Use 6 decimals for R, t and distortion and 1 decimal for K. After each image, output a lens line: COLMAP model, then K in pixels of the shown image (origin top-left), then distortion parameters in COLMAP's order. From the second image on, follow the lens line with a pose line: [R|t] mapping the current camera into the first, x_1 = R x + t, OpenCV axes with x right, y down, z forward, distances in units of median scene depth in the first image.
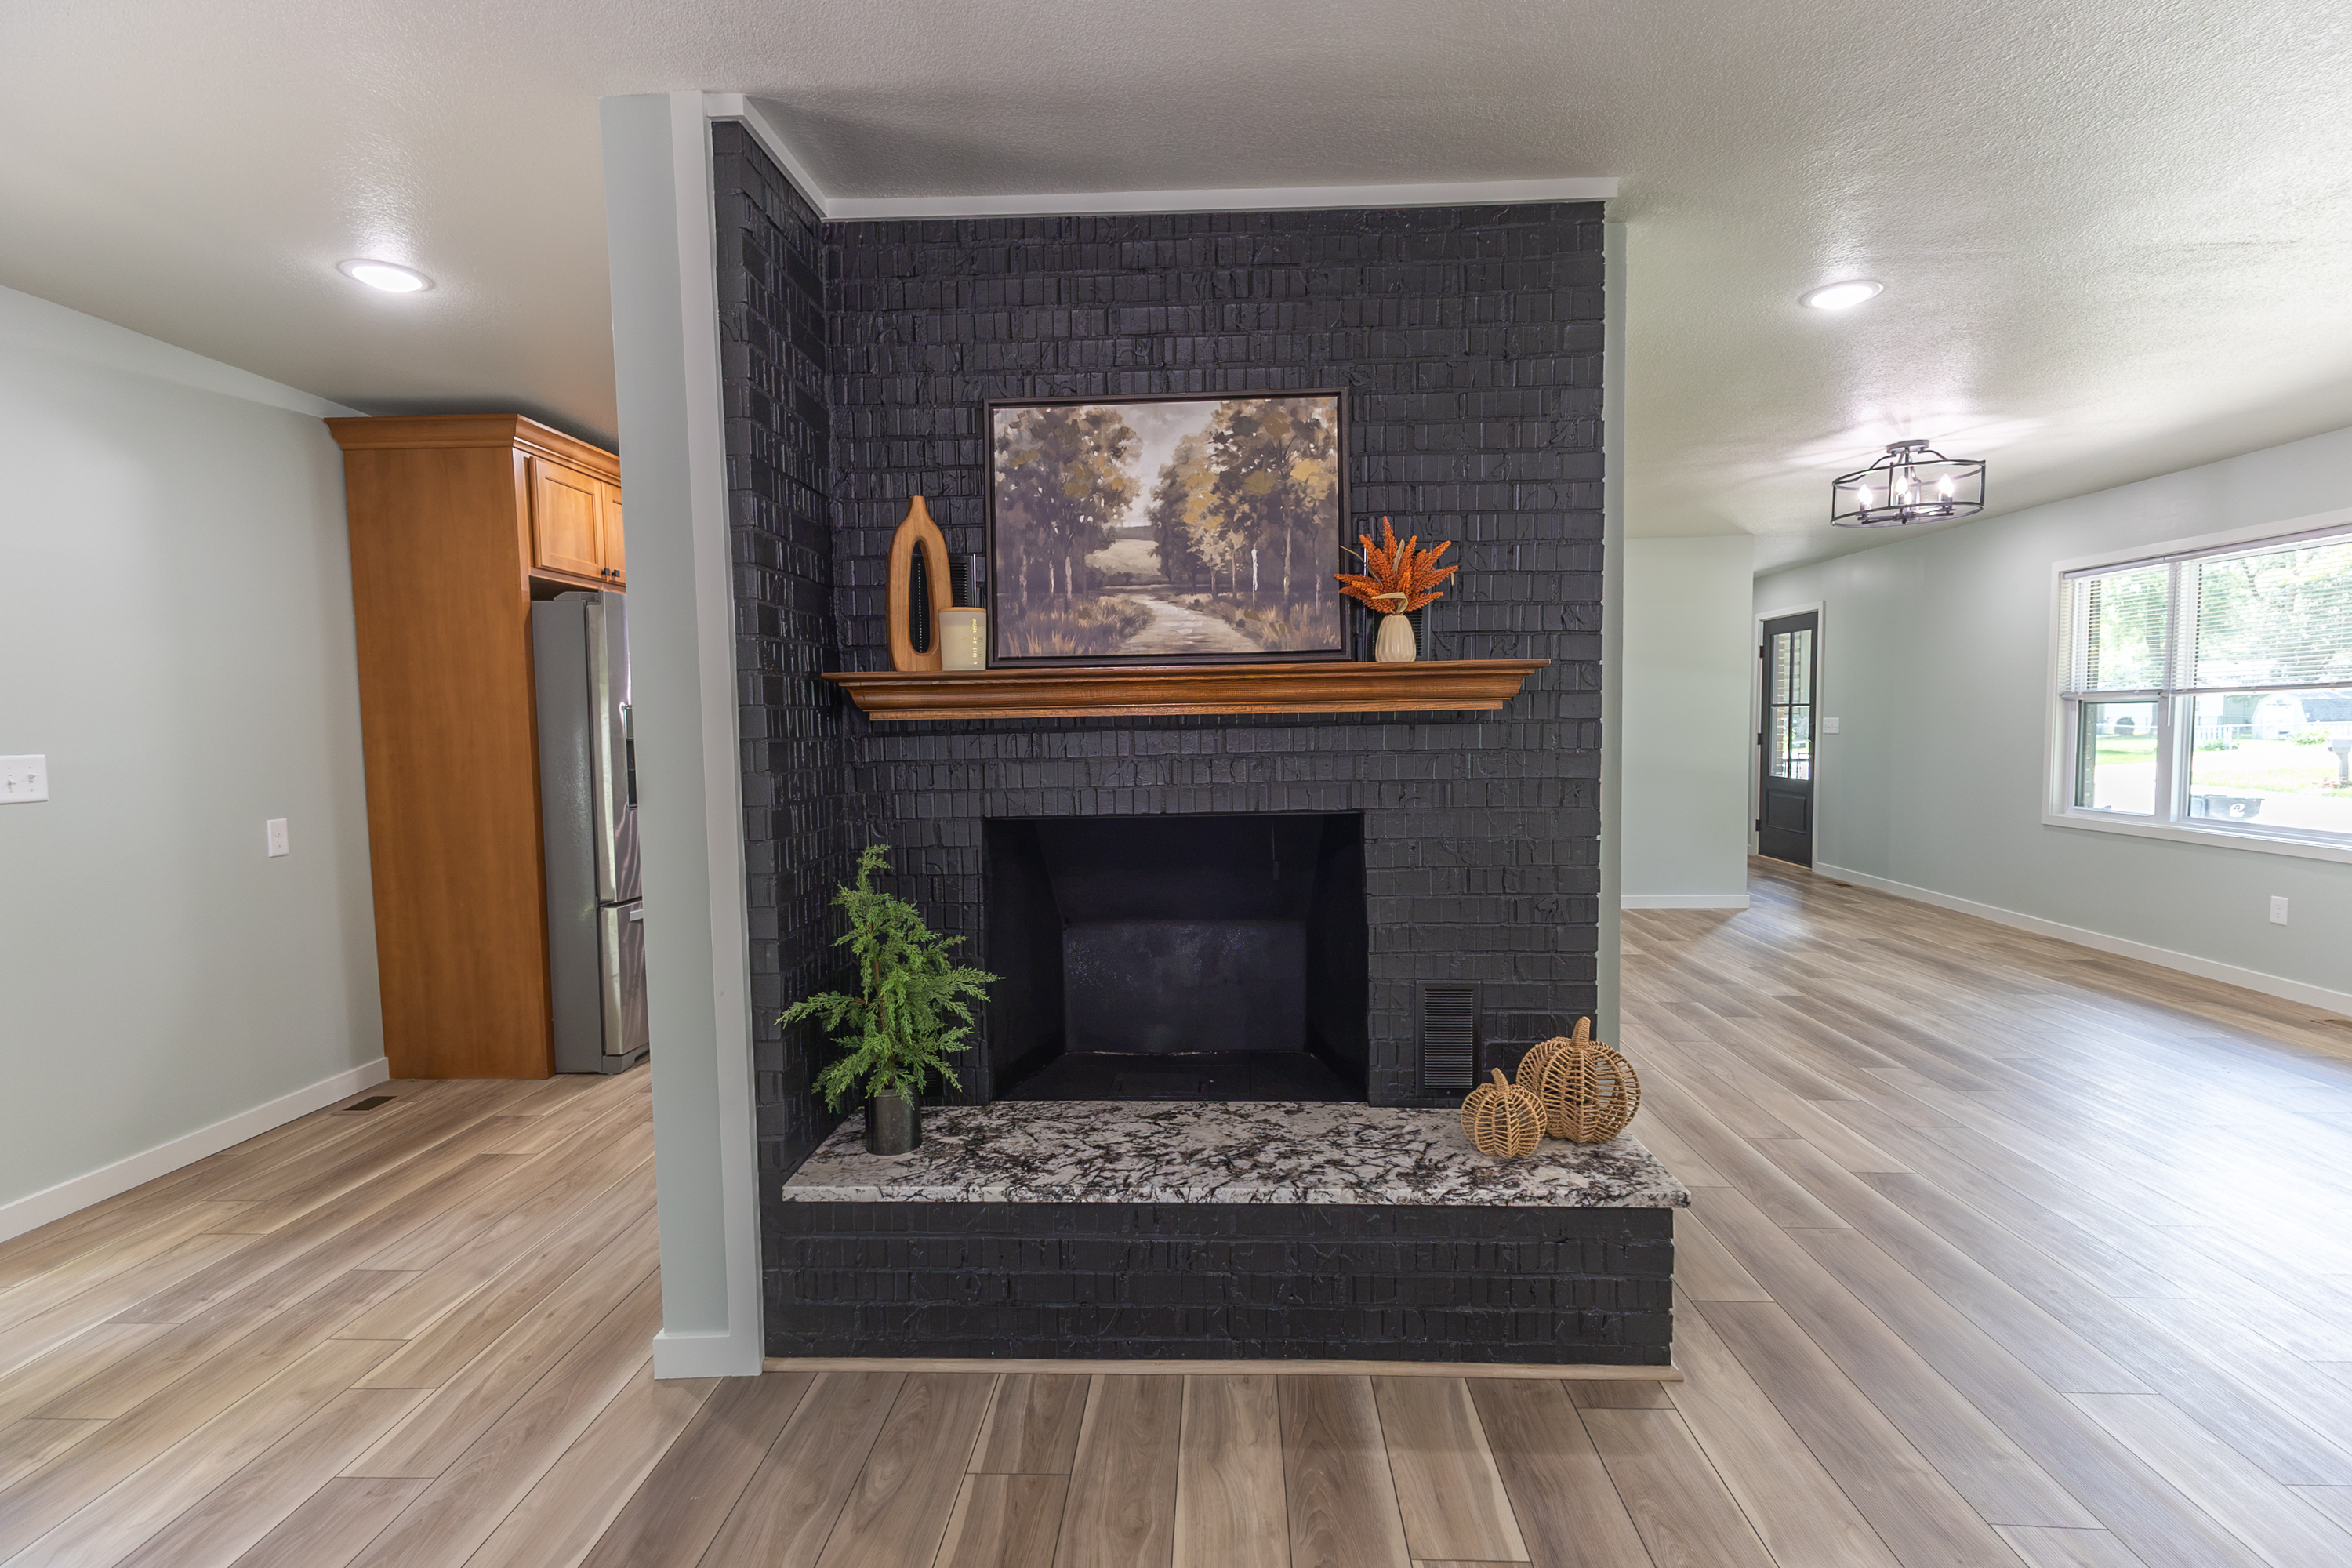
lens RADIAL K [[1061.5, 0, 1178.0], [0, 1061.5, 788.9], [0, 0, 1]] dist [0.024555, -0.006656]
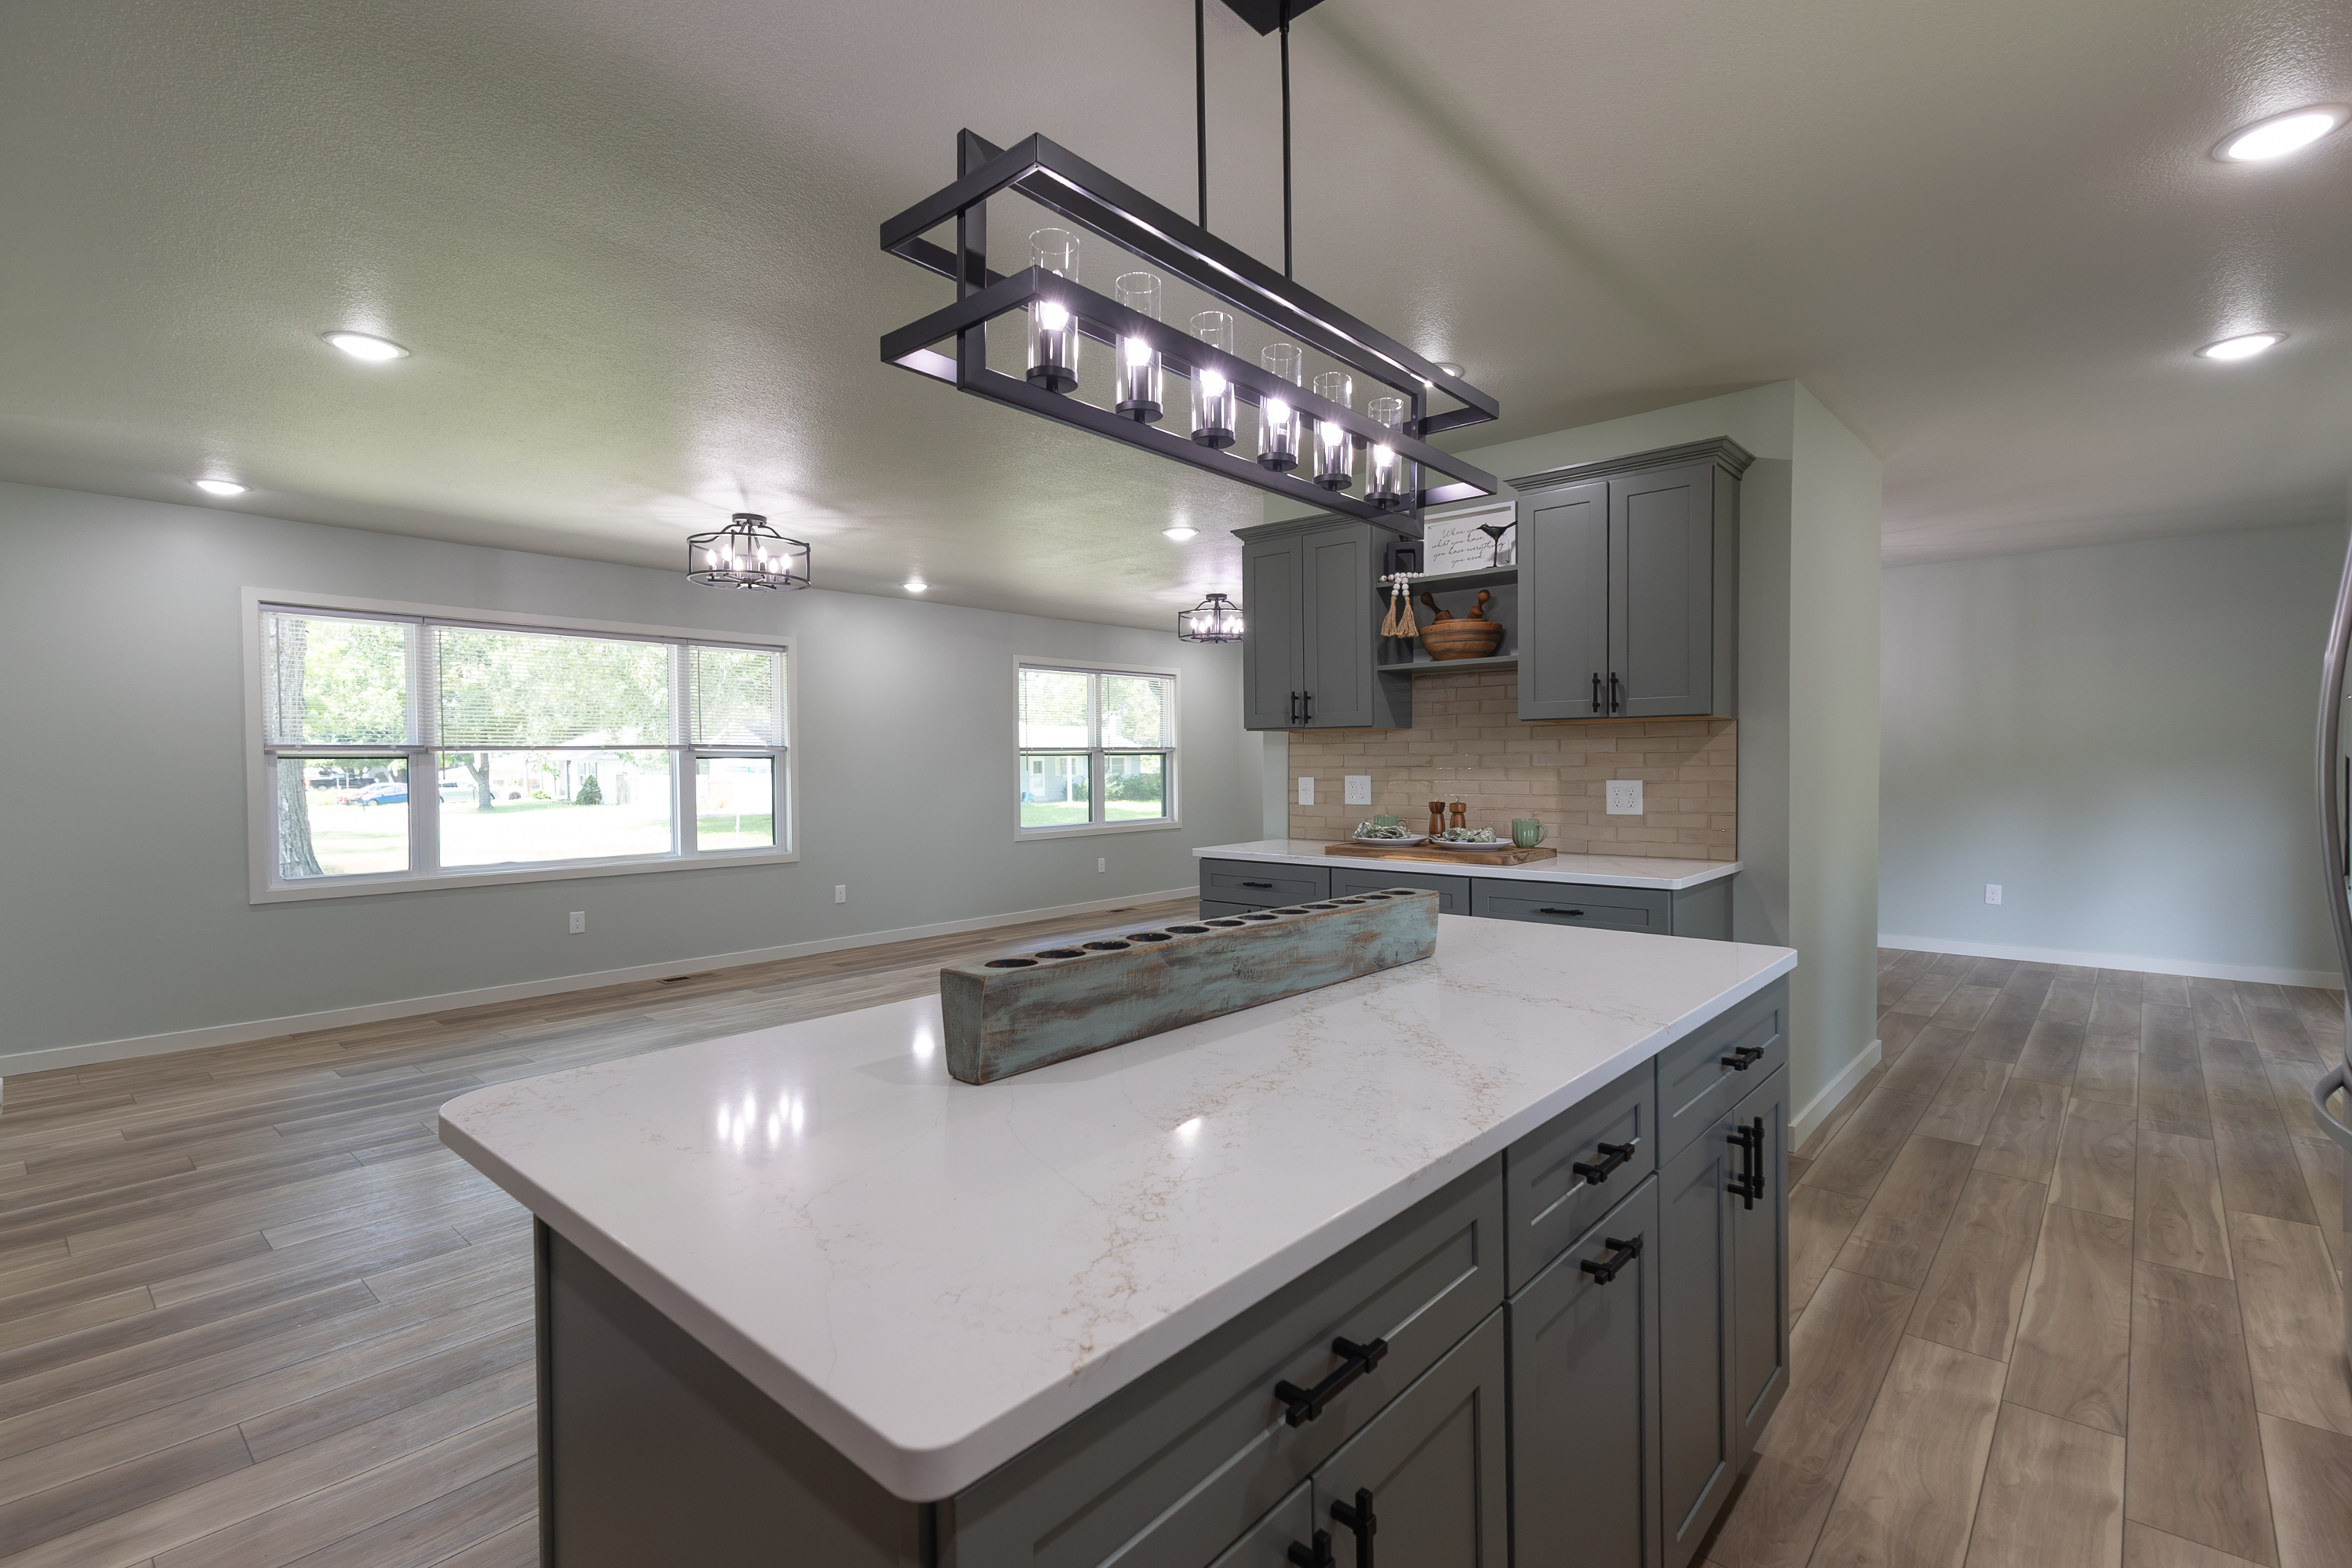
lens RADIAL K [[1071.0, 0, 1189.5], [0, 1071.0, 784.8], [0, 0, 1]] dist [0.044235, -0.020592]
pose [[-0.784079, 0.007887, 0.620611, -0.687626], [0.057017, 0.996606, 0.059370, -0.170187], [-0.618037, 0.081935, -0.781868, 3.104646]]
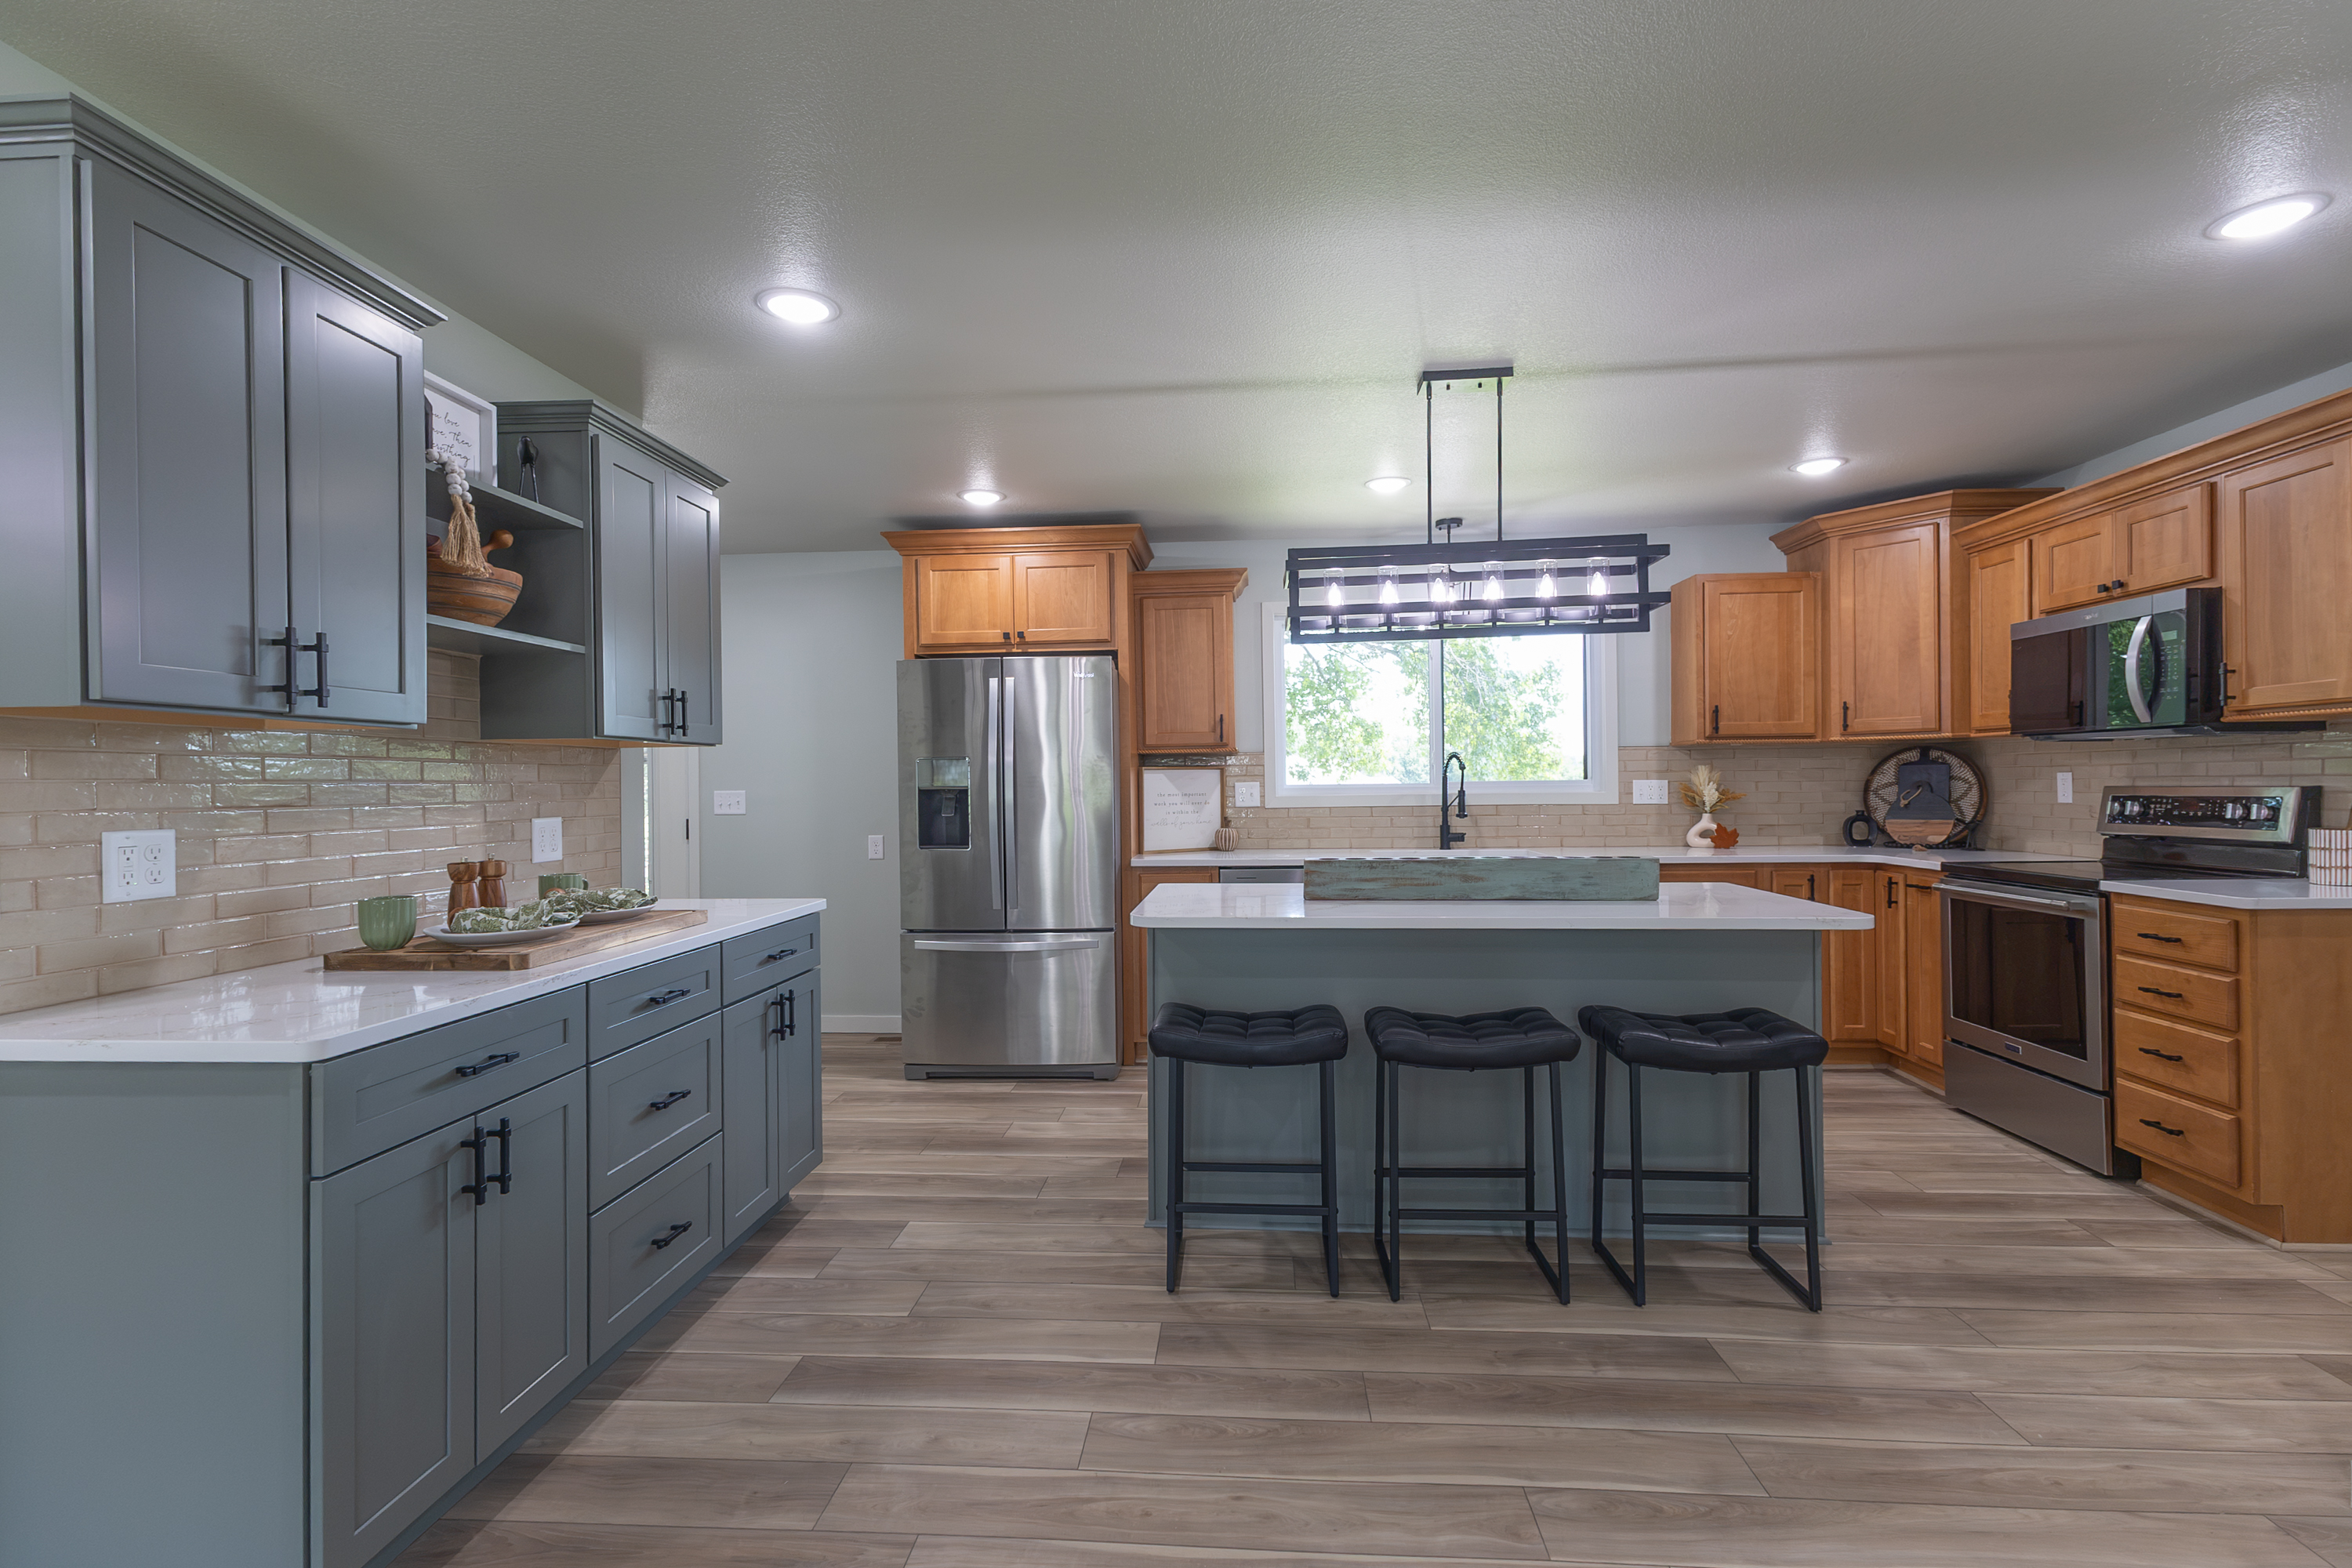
lens RADIAL K [[1081.5, 0, 1174.2], [0, 1081.5, 789.3], [0, 0, 1]] dist [0.023191, -0.008019]
pose [[-0.025321, 0.021237, -0.999454, 1.056665], [-0.049627, 0.998515, 0.022475, -0.143235], [0.998447, 0.050169, -0.024229, 2.215119]]
